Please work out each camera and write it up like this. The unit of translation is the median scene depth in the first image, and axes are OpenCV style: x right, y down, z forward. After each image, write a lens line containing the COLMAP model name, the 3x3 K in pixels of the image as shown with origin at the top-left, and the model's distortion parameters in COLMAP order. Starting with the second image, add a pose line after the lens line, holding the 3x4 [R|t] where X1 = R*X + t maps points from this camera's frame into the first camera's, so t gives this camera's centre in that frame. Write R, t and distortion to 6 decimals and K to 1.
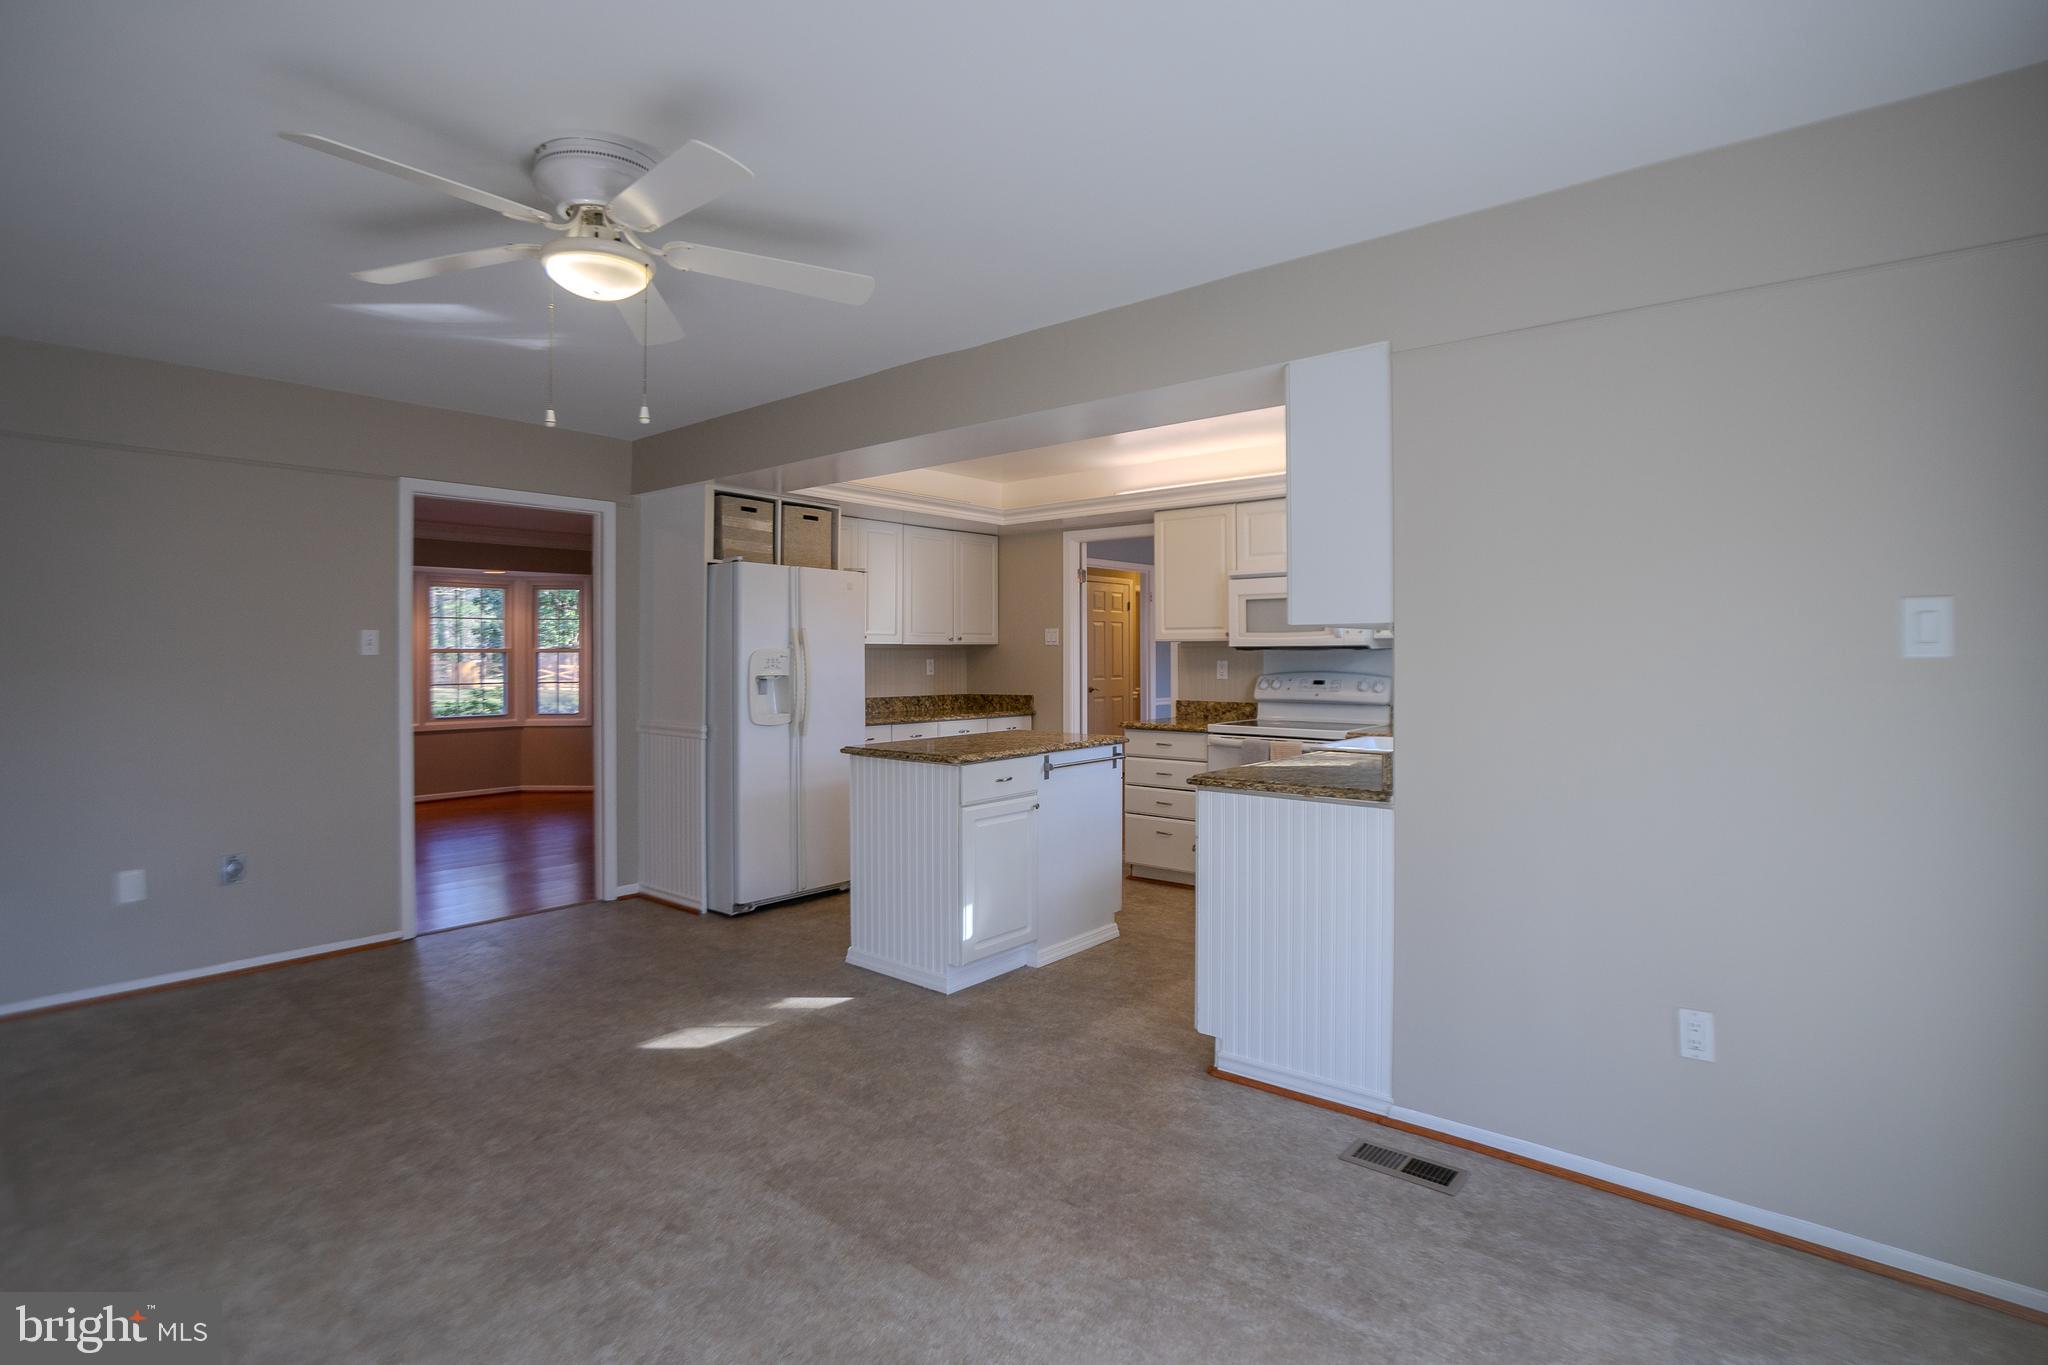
lens RADIAL K [[986.4, 0, 1012.4], [0, 986.4, 663.7], [0, 0, 1]] dist [-0.041770, 0.003785]
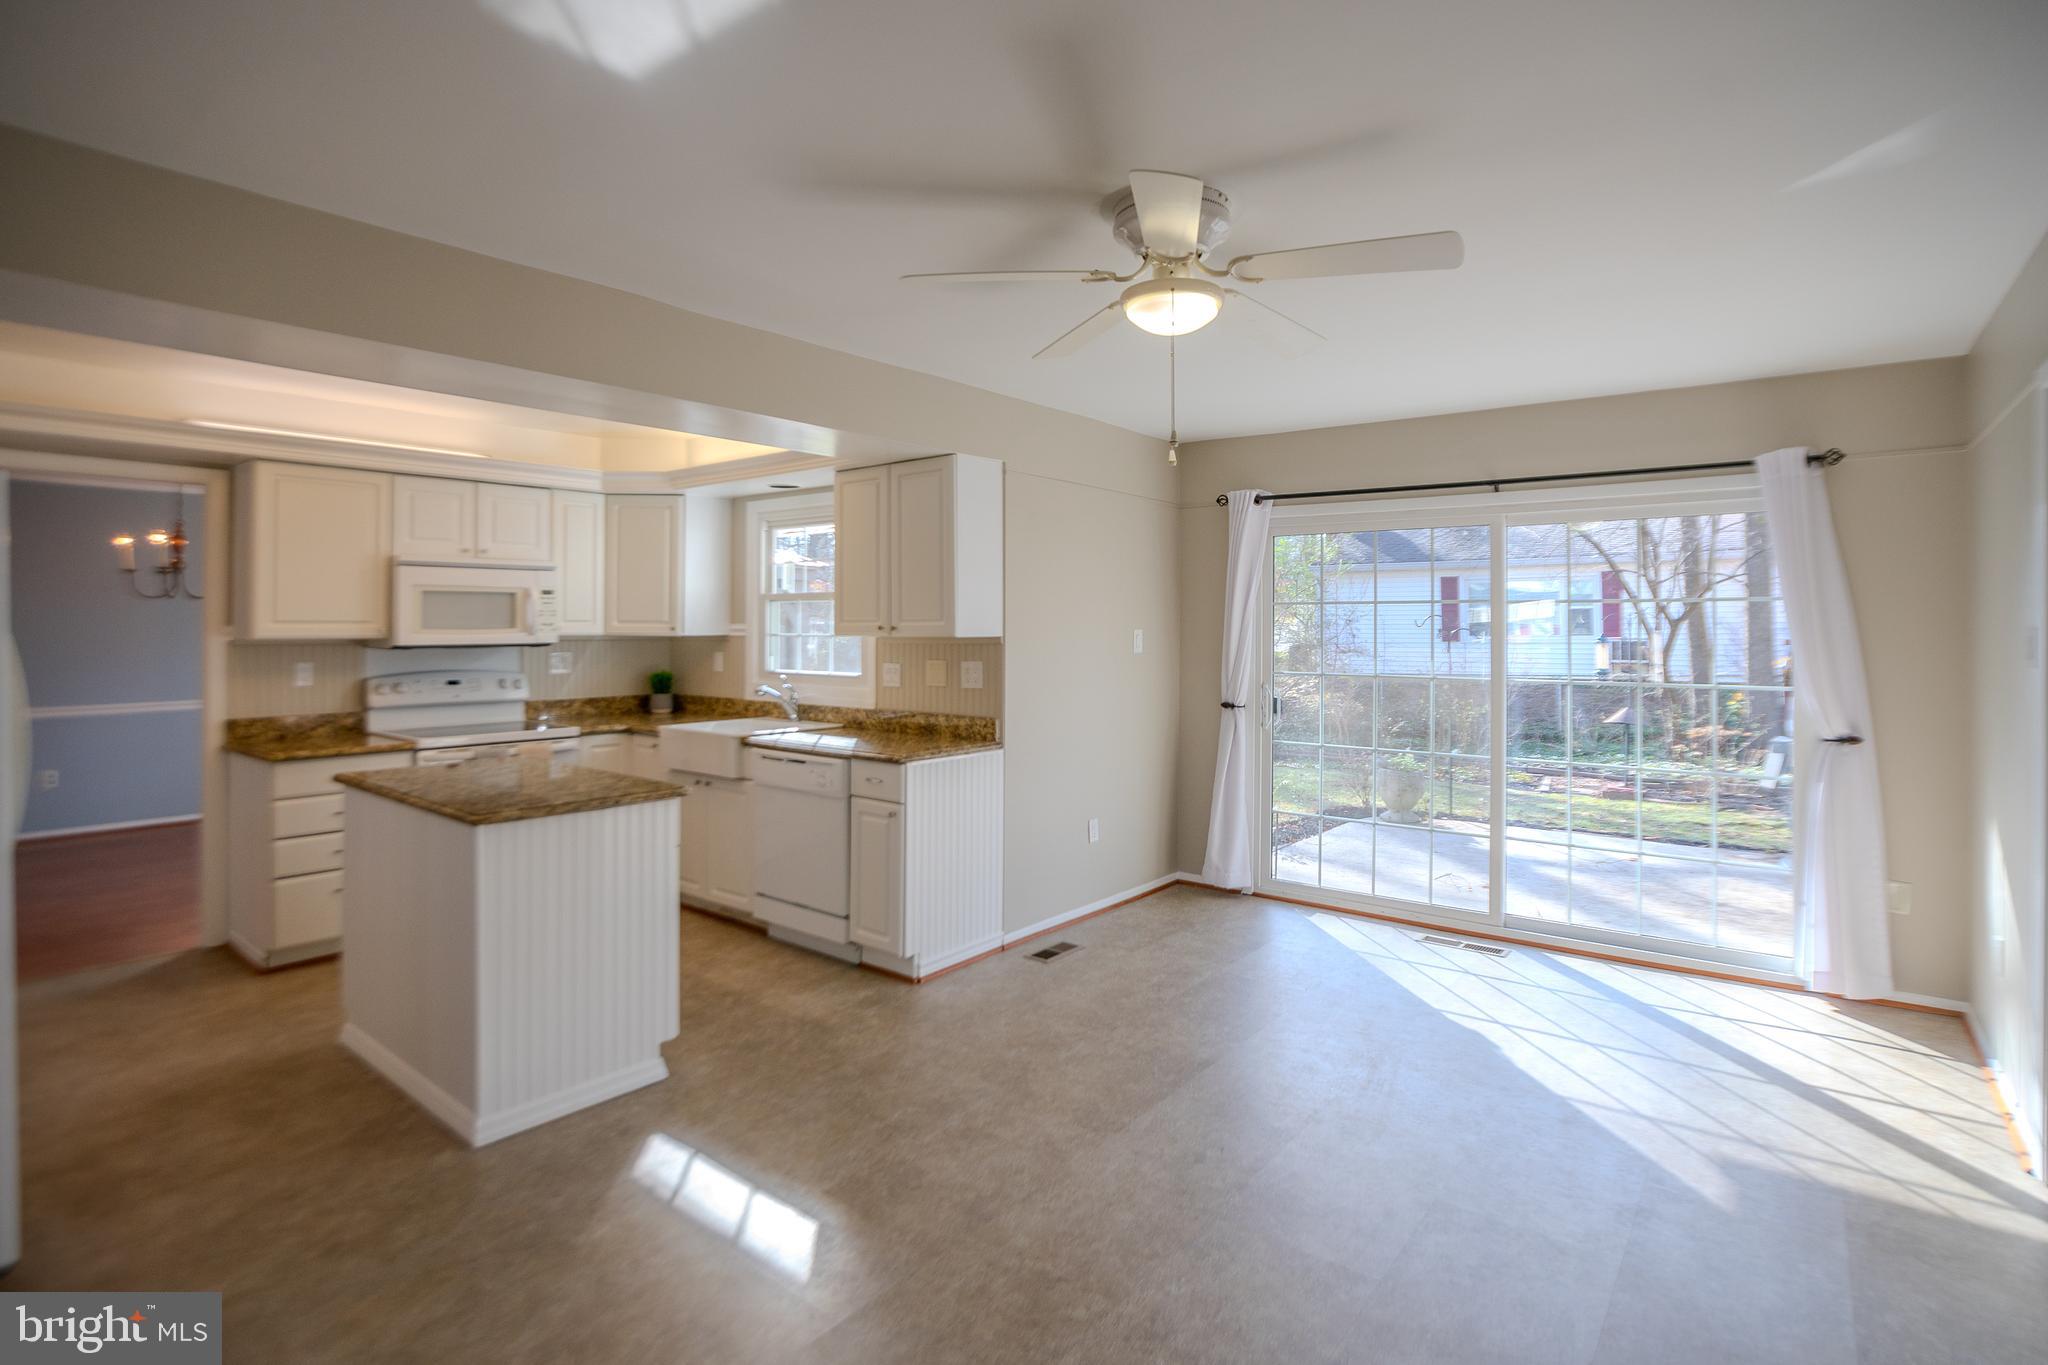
lens RADIAL K [[986.4, 0, 1018.6], [0, 986.4, 624.3], [0, 0, 1]] dist [-0.041770, 0.003785]
pose [[-0.008069, 0.003748, 0.999960, -1.212960], [0.010149, 0.999942, -0.003666, -0.053881], [-0.999916, 0.010119, -0.008106, 0.964838]]
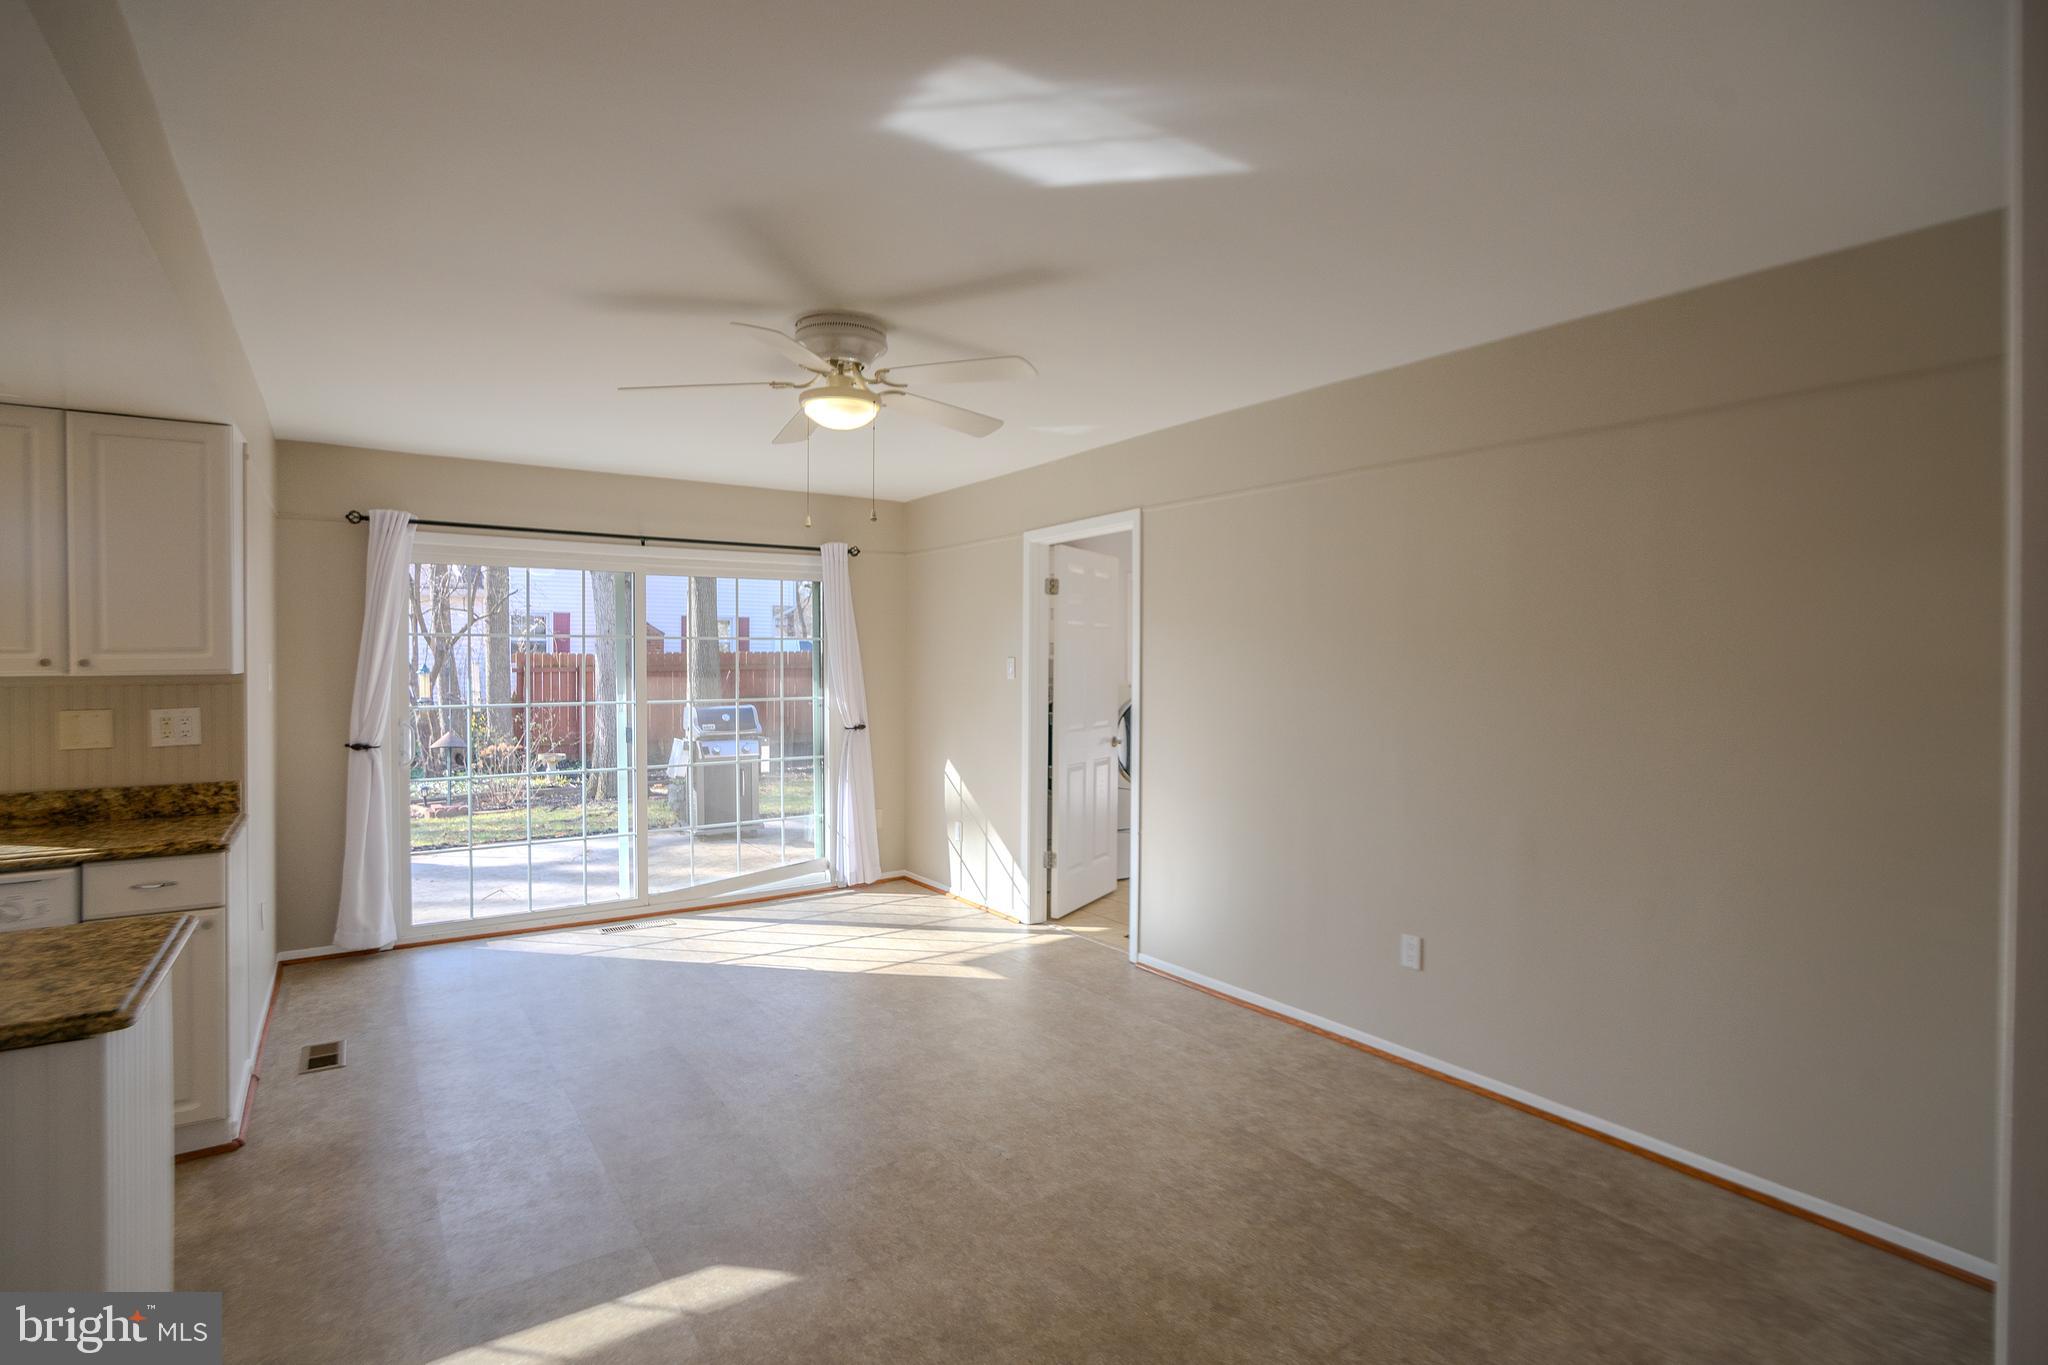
lens RADIAL K [[986.4, 0, 988.0], [0, 986.4, 672.5], [0, 0, 1]] dist [-0.041770, 0.003785]
pose [[-0.953674, -0.001814, 0.300838, -0.843834], [0.006042, 0.999665, 0.025184, -0.064203], [-0.300782, 0.025835, -0.953343, 1.825948]]
